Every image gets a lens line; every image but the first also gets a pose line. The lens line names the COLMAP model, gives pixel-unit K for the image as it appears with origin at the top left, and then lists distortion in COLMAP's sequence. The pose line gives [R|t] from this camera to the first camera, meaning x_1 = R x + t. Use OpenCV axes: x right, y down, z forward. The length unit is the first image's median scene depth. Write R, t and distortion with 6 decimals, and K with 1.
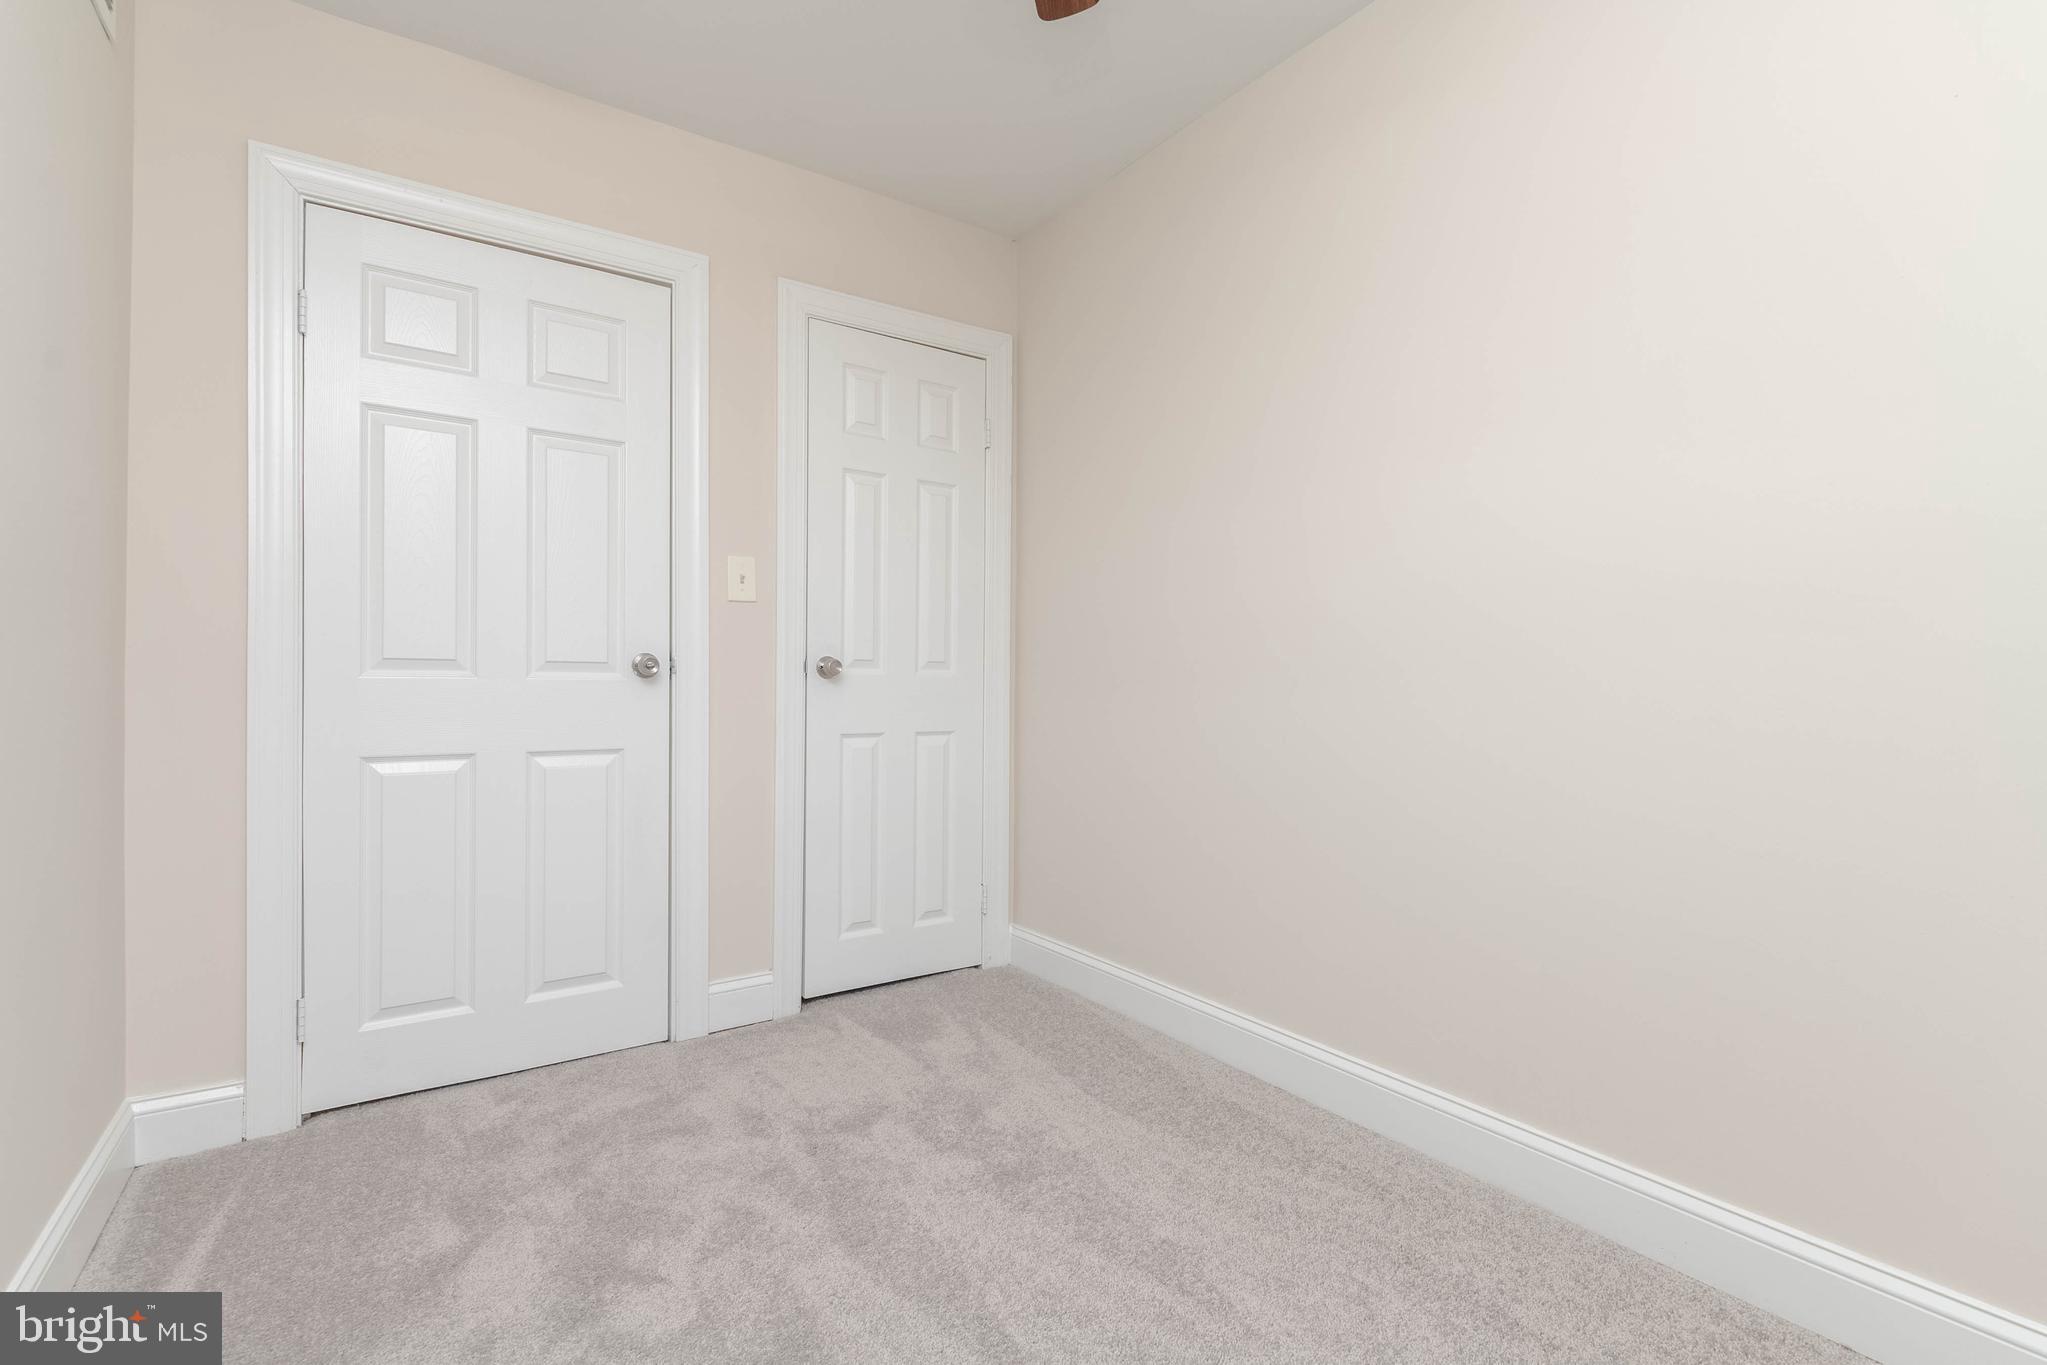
lens RADIAL K [[929.7, 0, 1032.1], [0, 929.7, 688.4], [0, 0, 1]] dist [0.005586, -0.006730]
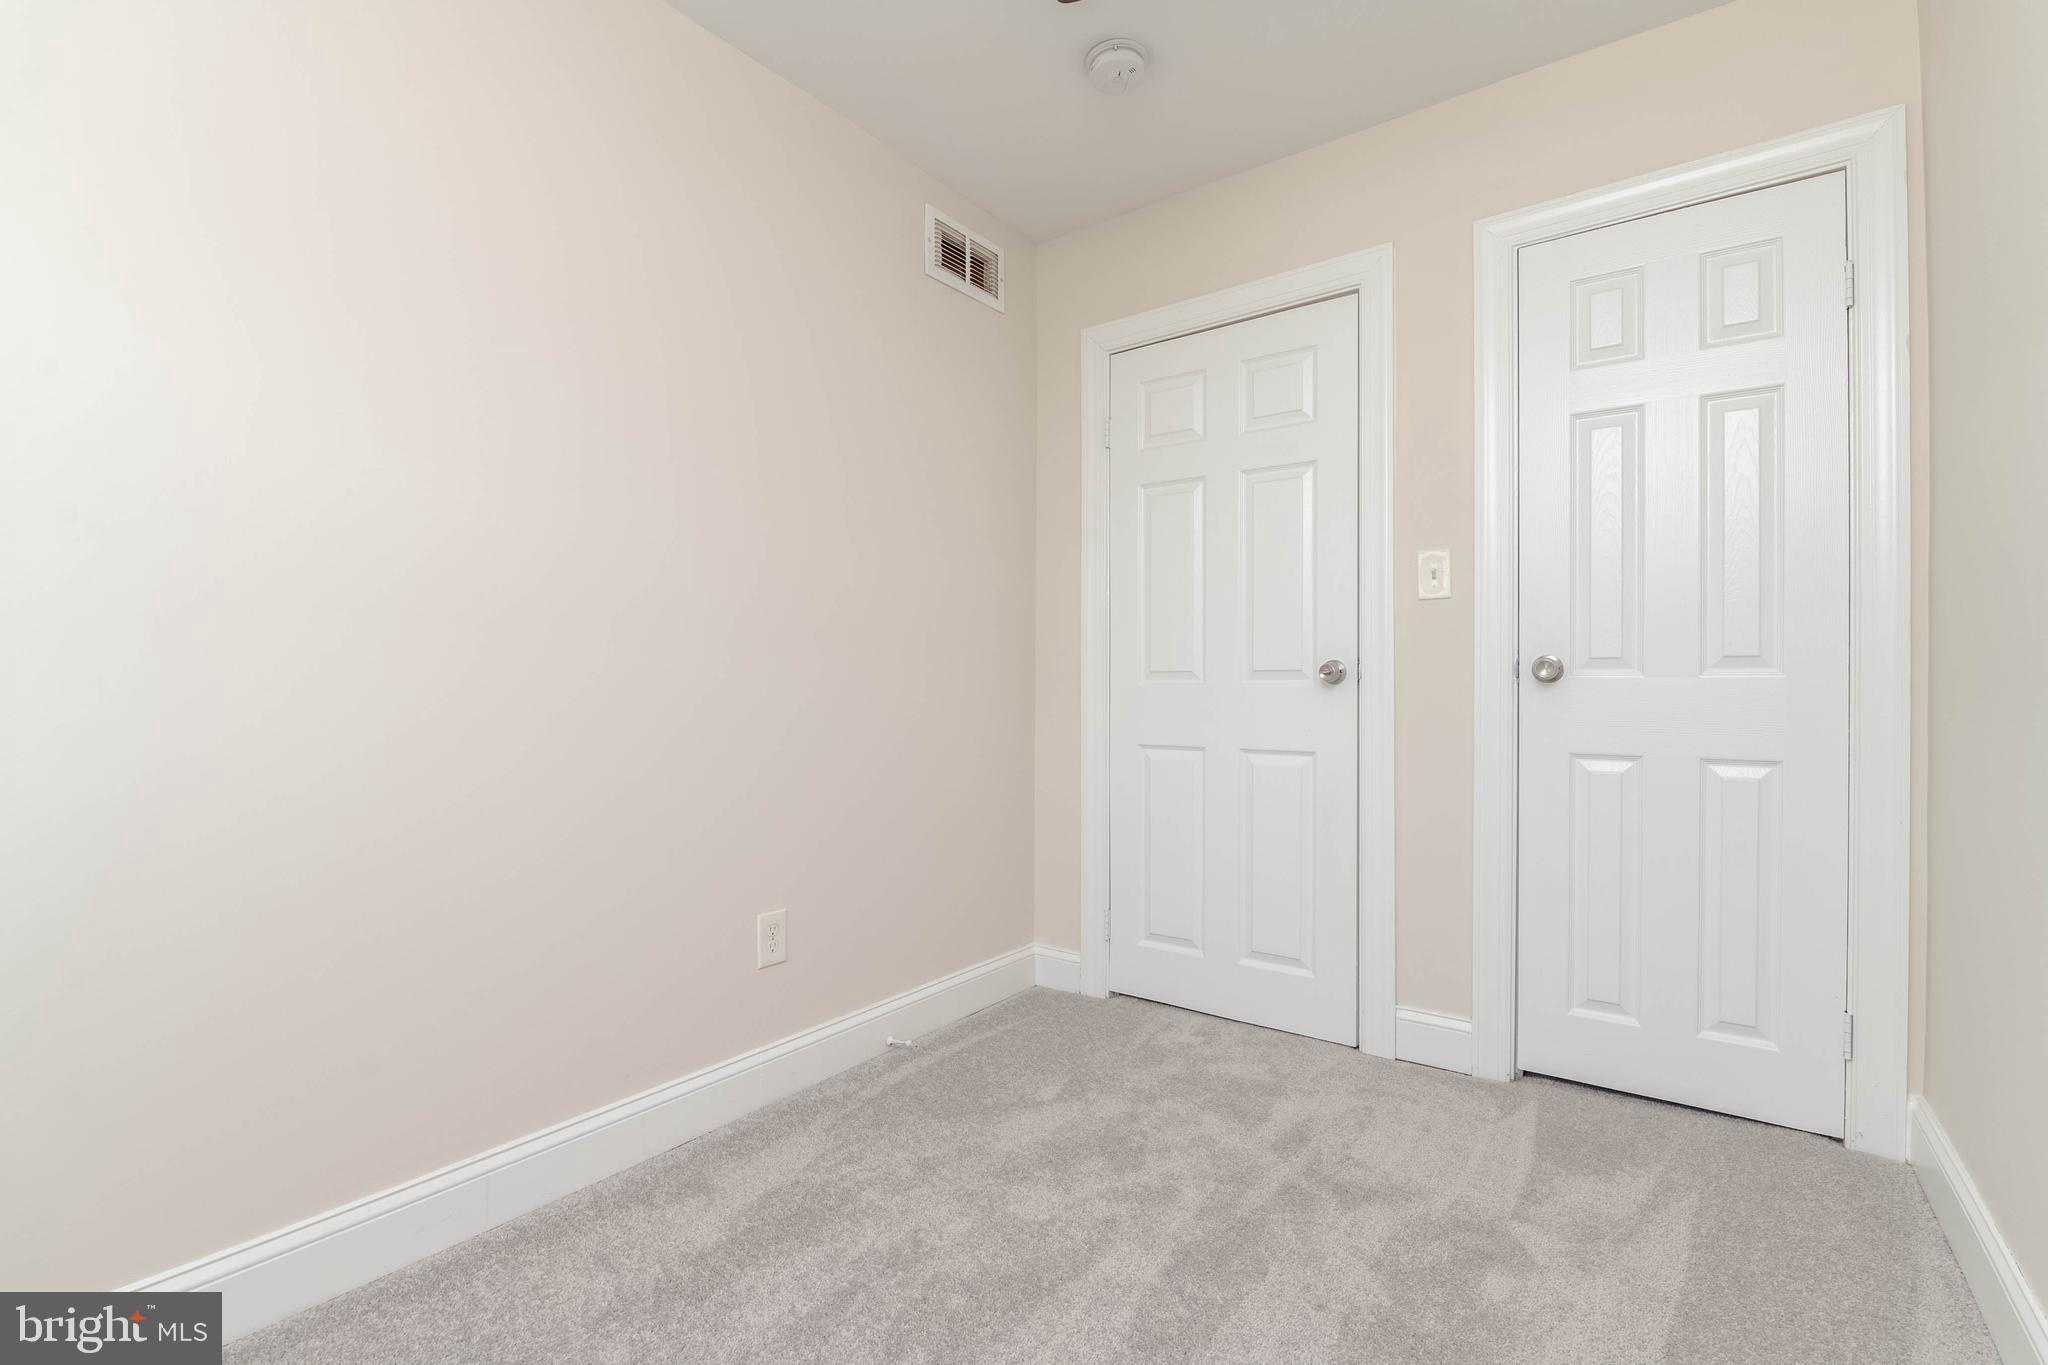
lens RADIAL K [[944.2, 0, 1021.8], [0, 944.2, 681.4], [0, 0, 1]] dist [0.015479, -0.016821]
pose [[0.311022, -0.005160, -0.950389, 0.448506], [0.001863, 0.999987, -0.004820, -0.009514], [0.950401, -0.000272, 0.311028, 0.334426]]
